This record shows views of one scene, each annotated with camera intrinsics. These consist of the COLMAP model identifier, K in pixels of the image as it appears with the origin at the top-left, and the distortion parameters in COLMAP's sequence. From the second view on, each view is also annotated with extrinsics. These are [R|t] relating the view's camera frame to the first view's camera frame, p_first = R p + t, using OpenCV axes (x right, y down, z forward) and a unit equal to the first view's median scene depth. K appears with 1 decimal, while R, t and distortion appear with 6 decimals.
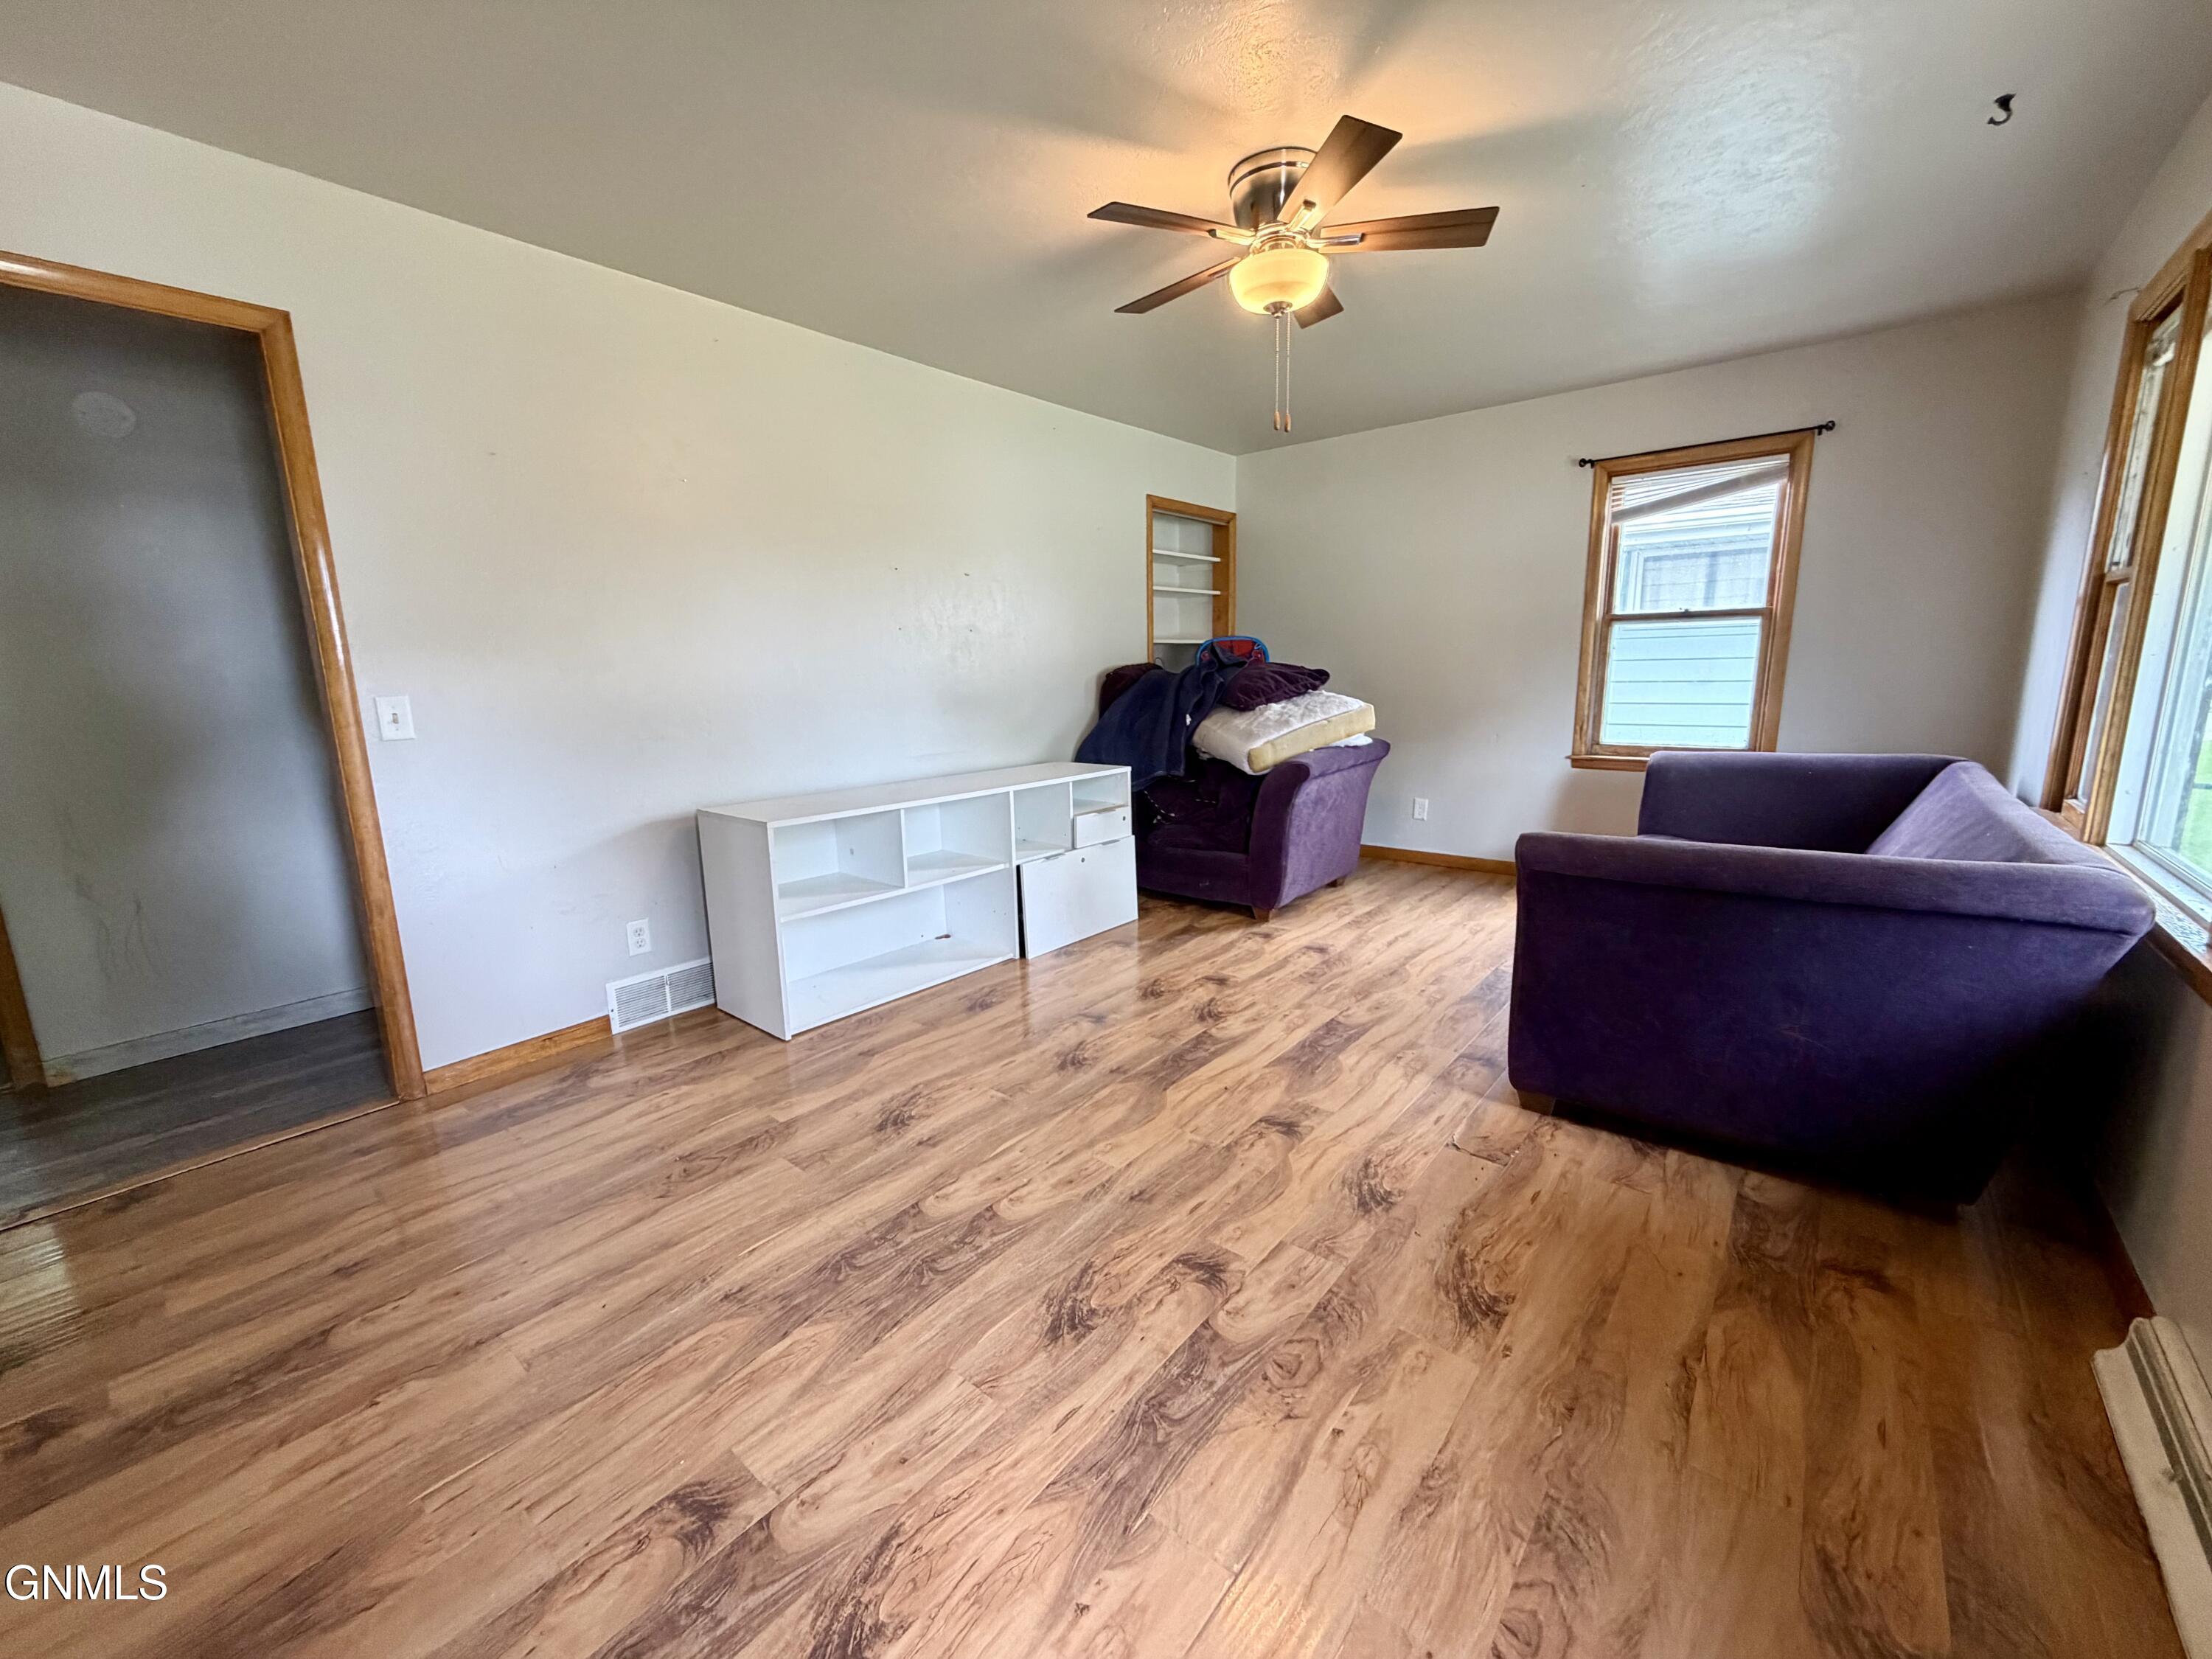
lens RADIAL K [[879.1, 0, 1096.7], [0, 879.1, 841.8], [0, 0, 1]] dist [0.000882, 0.000486]
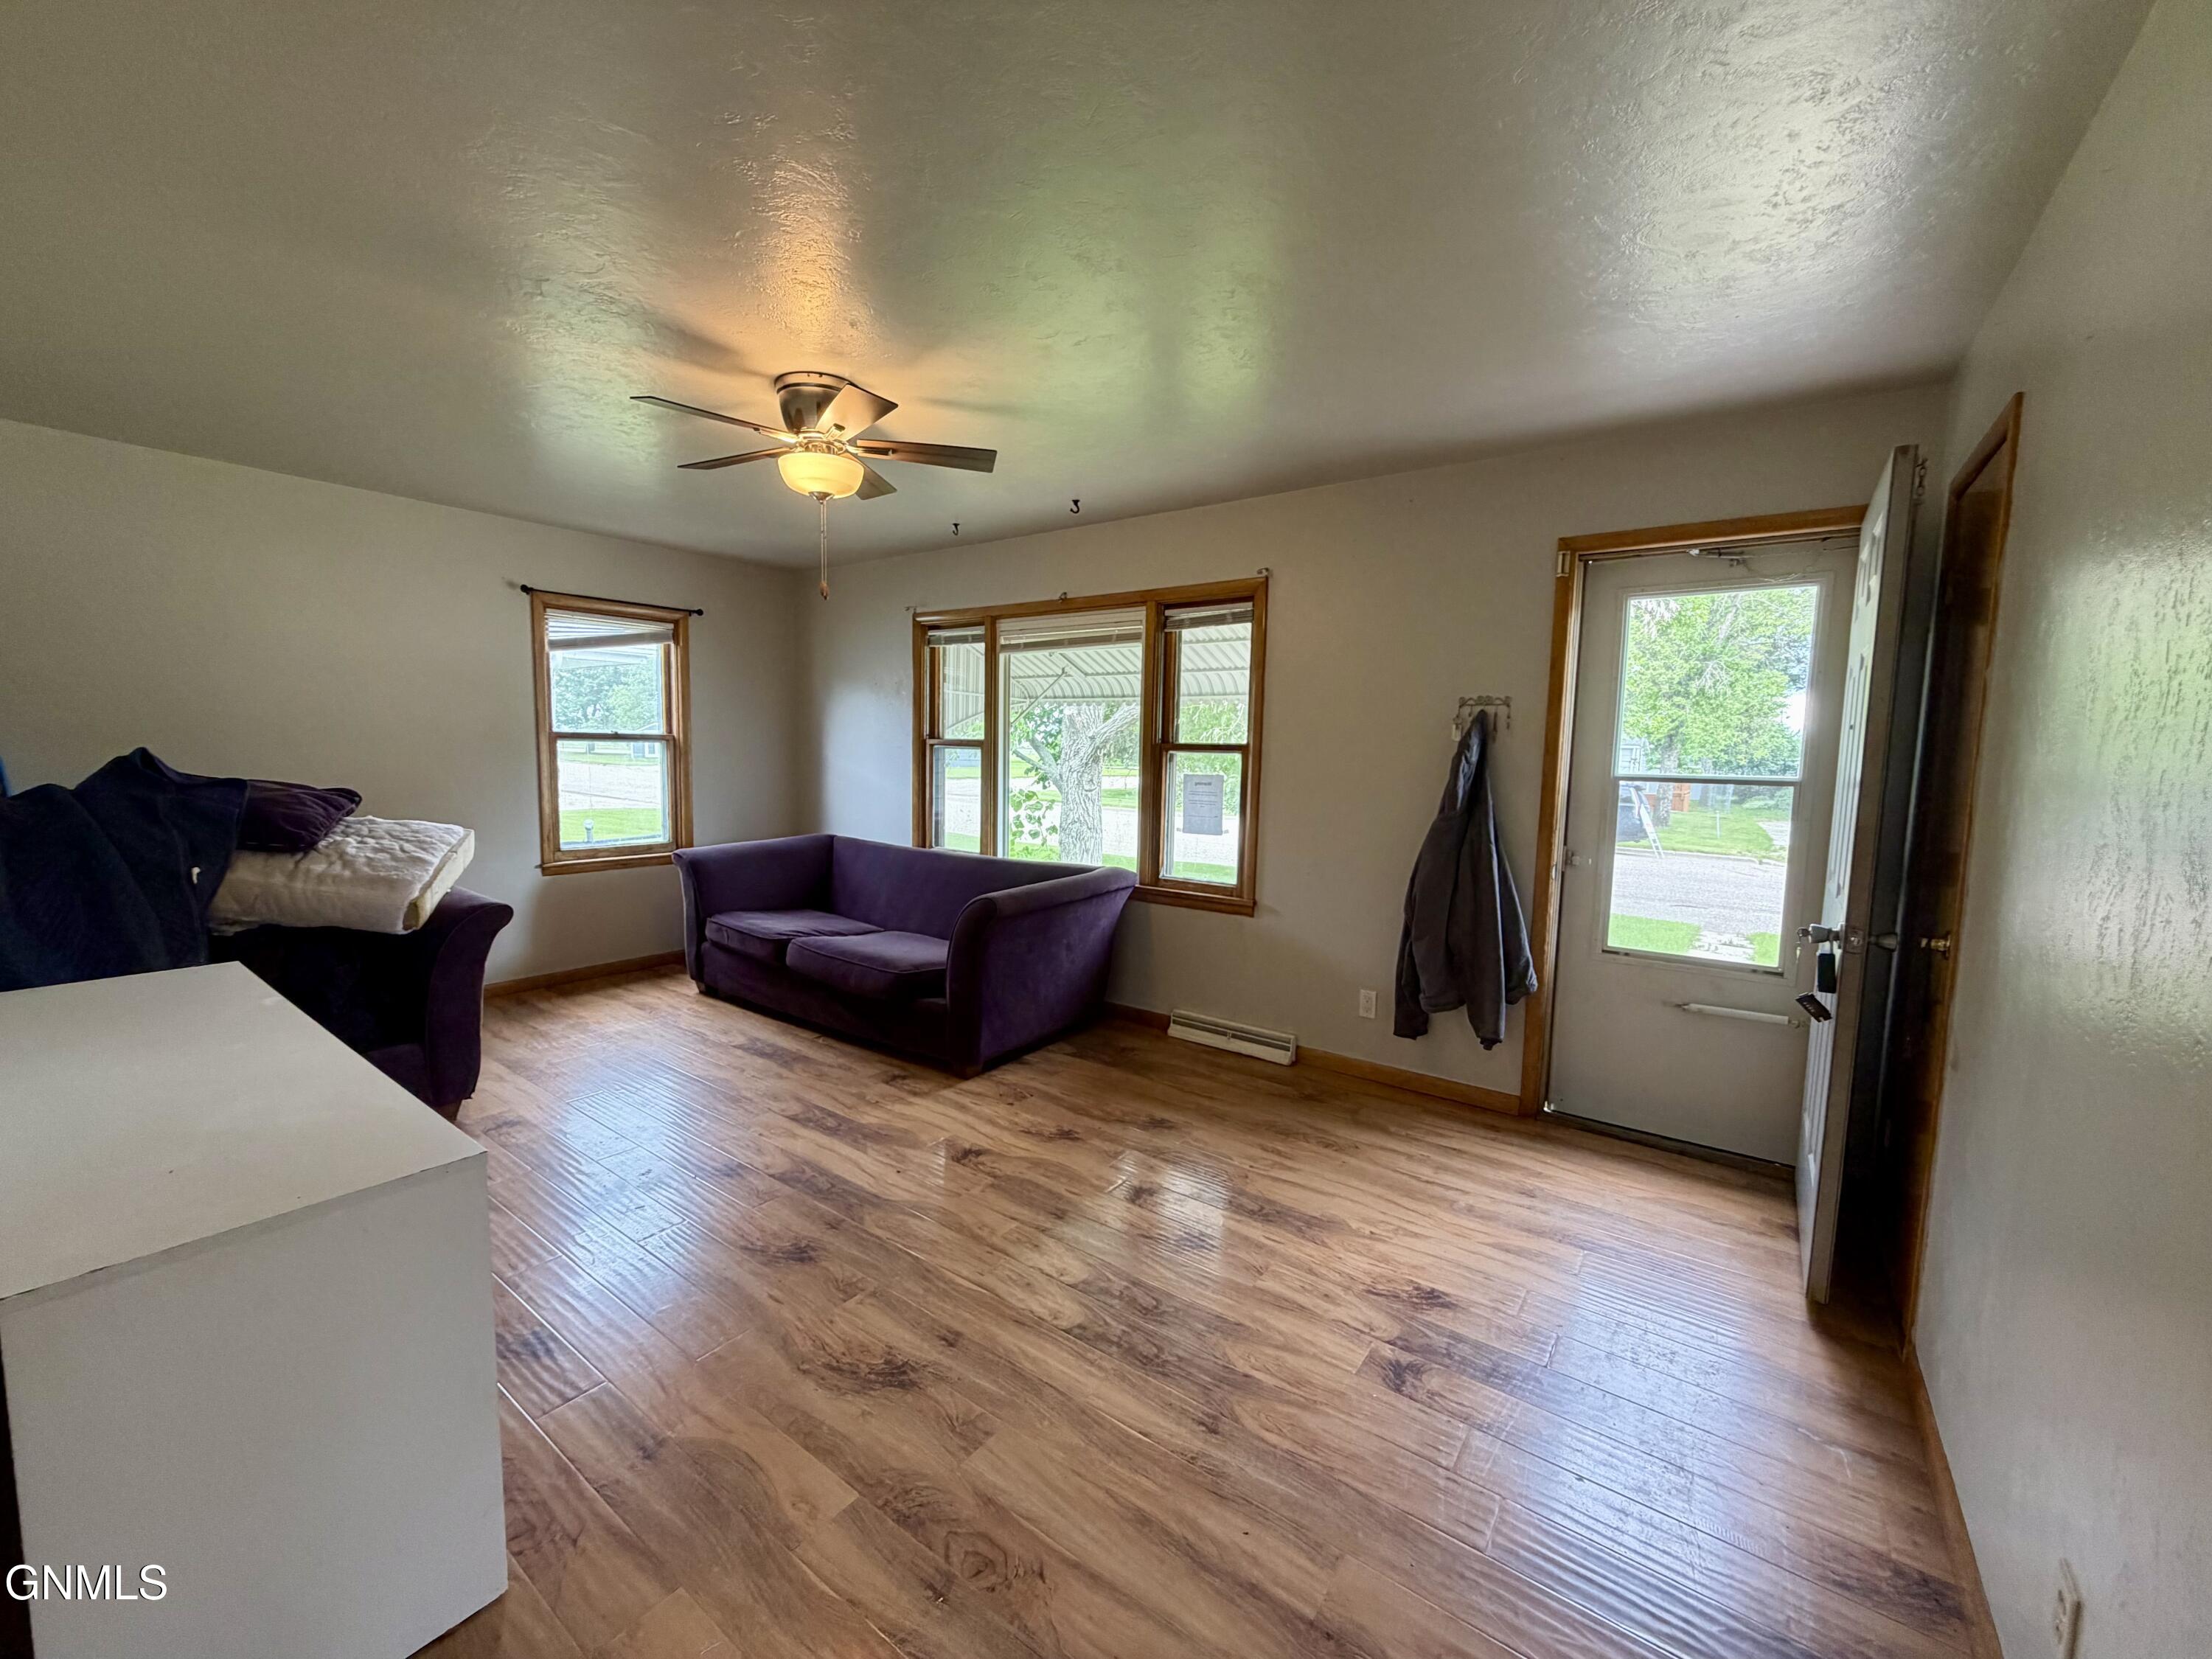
lens RADIAL K [[879.1, 0, 1113.5], [0, 879.1, 832.6], [0, 0, 1]] dist [0.000882, 0.000486]
pose [[-0.071973, -0.073016, 0.994730, -1.109242], [0.176990, 0.980554, 0.084781, -0.218158], [-0.981577, 0.182160, -0.057650, 0.841113]]
